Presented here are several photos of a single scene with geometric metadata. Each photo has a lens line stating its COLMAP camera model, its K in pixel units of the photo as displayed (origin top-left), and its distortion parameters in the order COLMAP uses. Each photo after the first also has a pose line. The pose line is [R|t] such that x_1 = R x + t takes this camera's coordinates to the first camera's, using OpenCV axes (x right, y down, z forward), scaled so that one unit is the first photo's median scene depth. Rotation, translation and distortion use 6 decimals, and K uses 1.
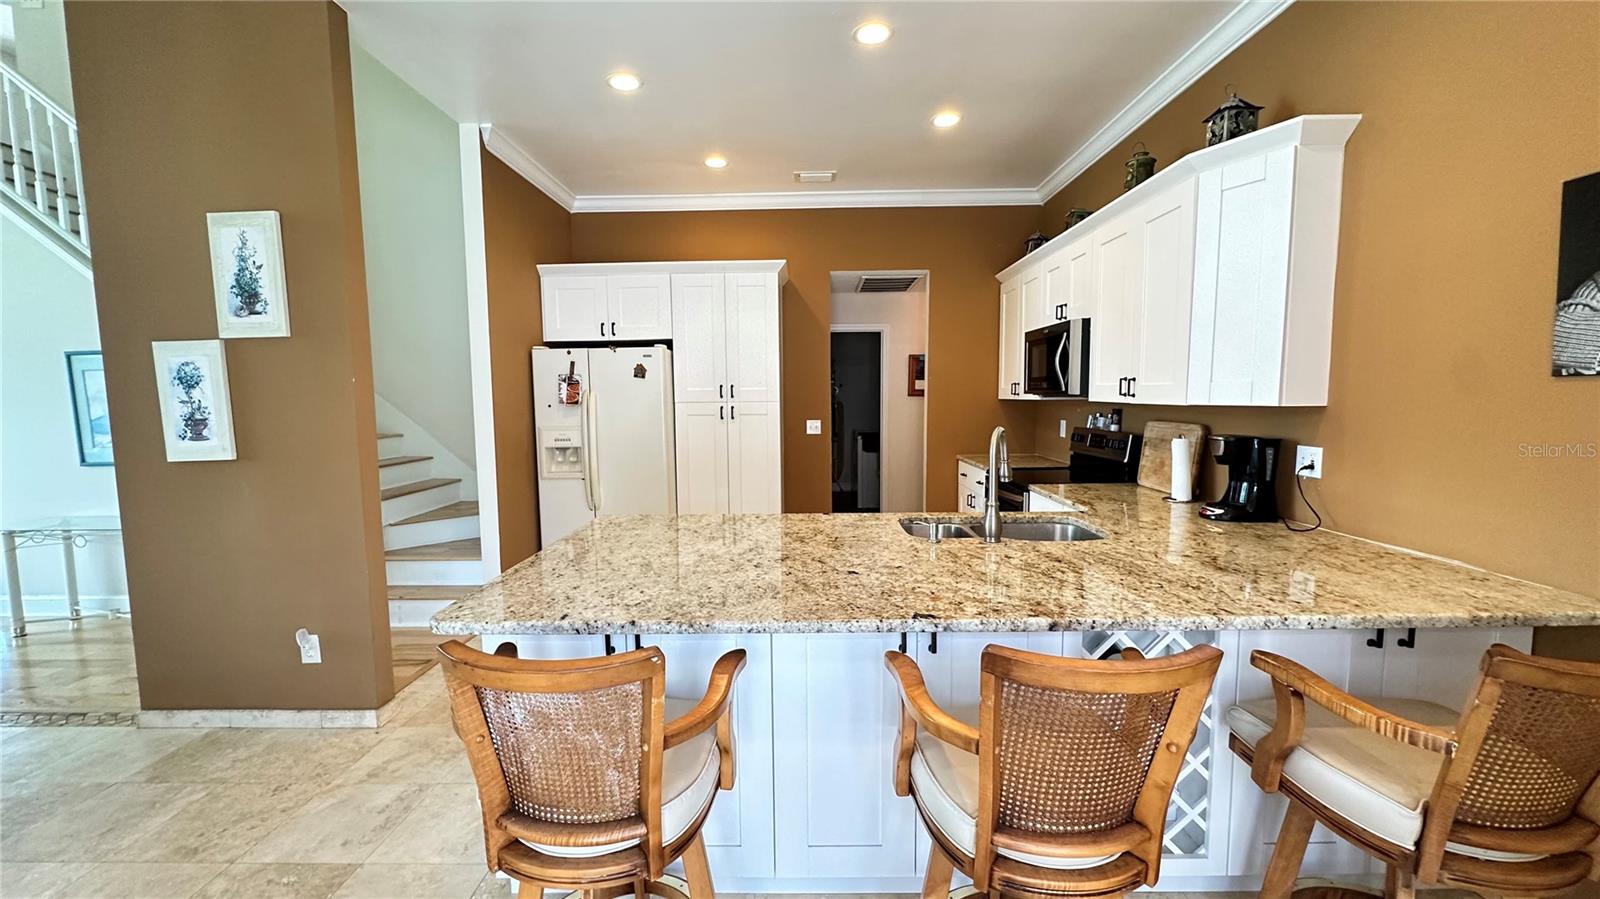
lens RADIAL K [[647.0, 0, 804.7], [0, 647.0, 445.2], [0, 0, 1]] dist [-0.002248, 0.000078]
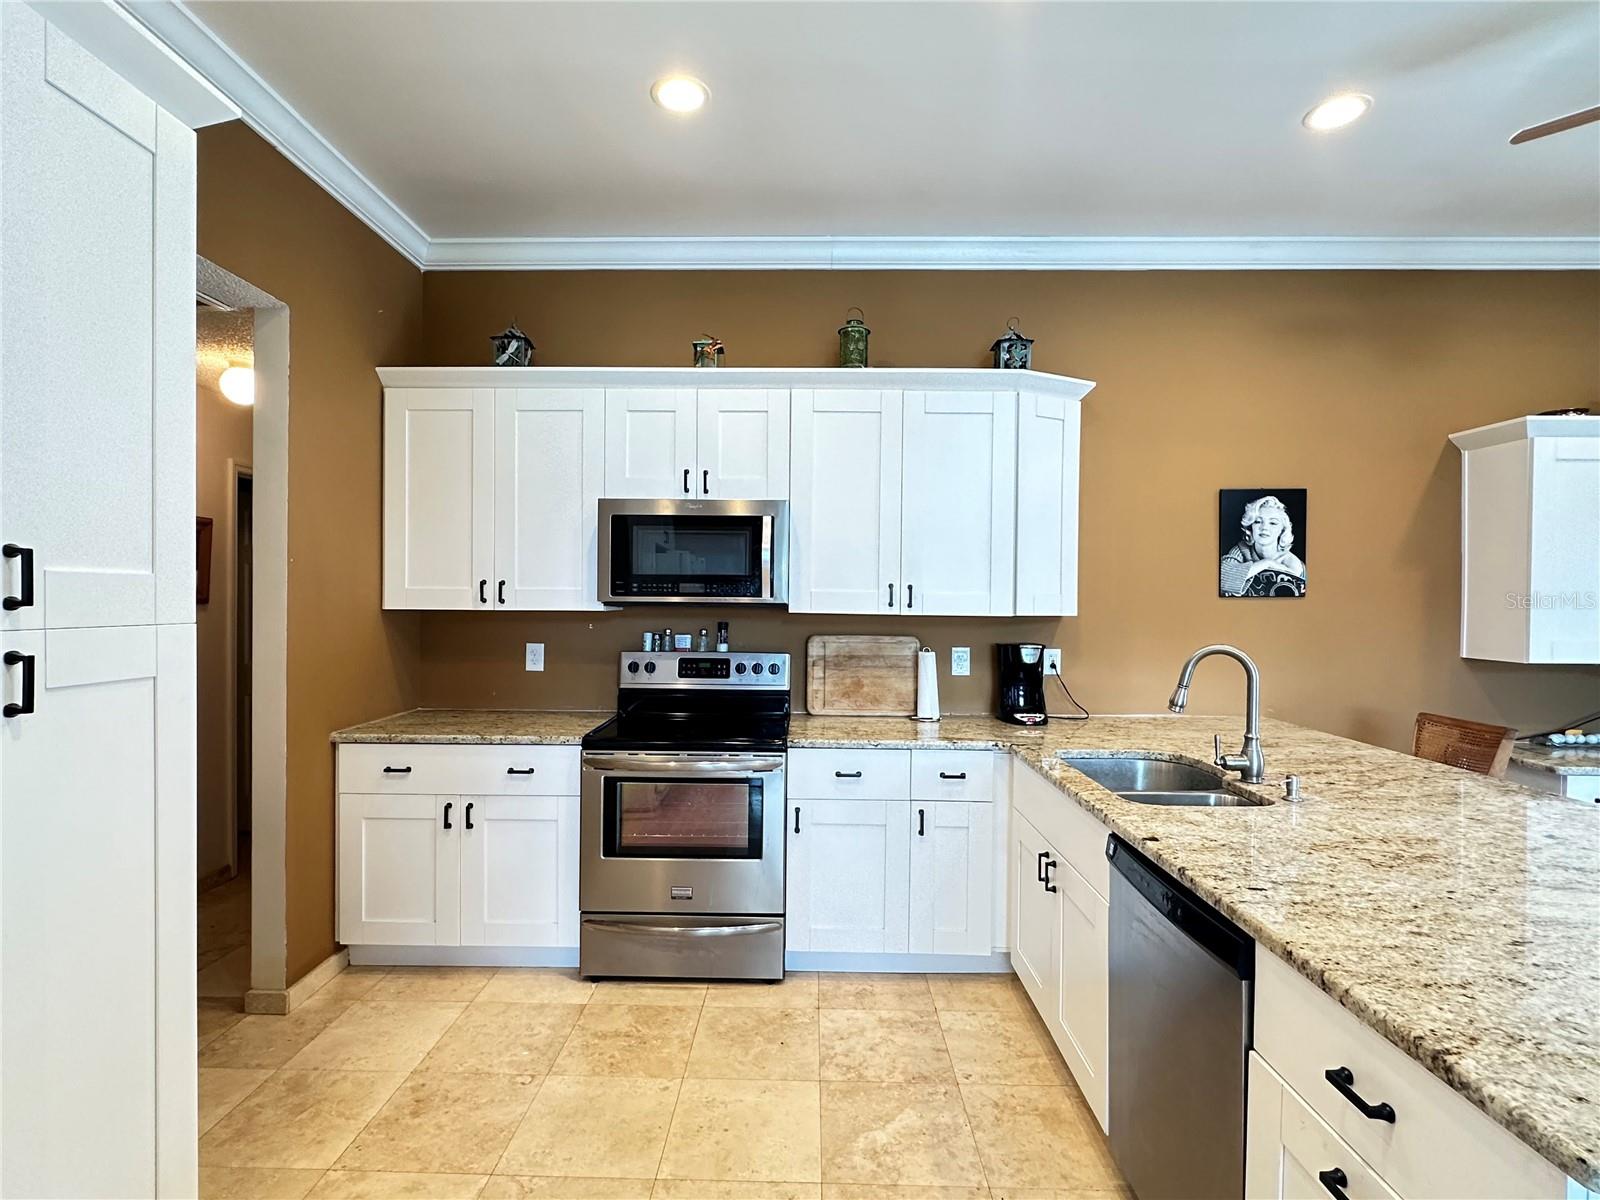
lens RADIAL K [[805.2, 0, 795.8], [0, 805.2, 599.4], [0, 0, 1]] dist [-0.007520, 0.003283]
pose [[0.020608, -0.003794, 0.999780, -0.665806], [0.070324, 0.997521, 0.002336, -0.117054], [-0.997311, 0.070261, 0.020824, 1.325855]]
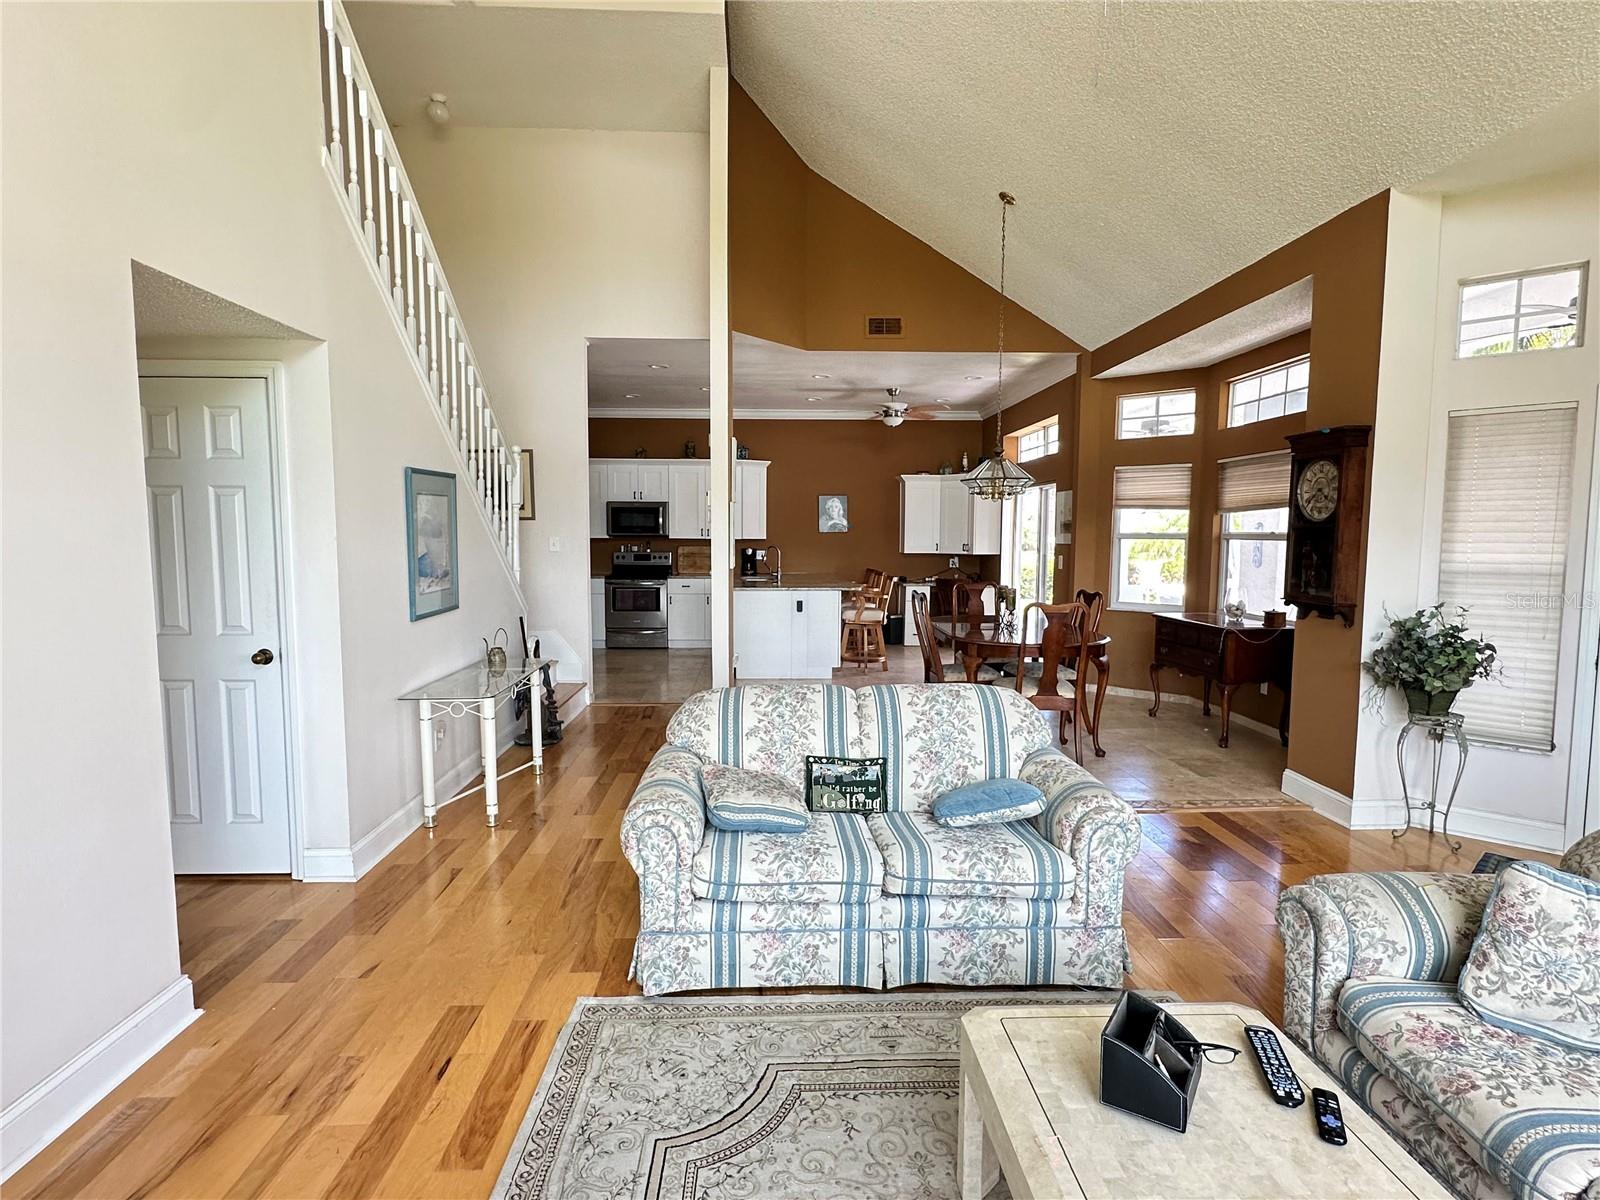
lens RADIAL K [[805.2, 0, 809.6], [0, 805.2, 605.0], [0, 0, 1]] dist [-0.007520, 0.003283]
pose [[-0.054823, -0.088565, 0.994561, -3.354582], [0.075714, 0.992822, 0.092583, -0.082208], [-0.995621, 0.080378, -0.047724, 0.898398]]
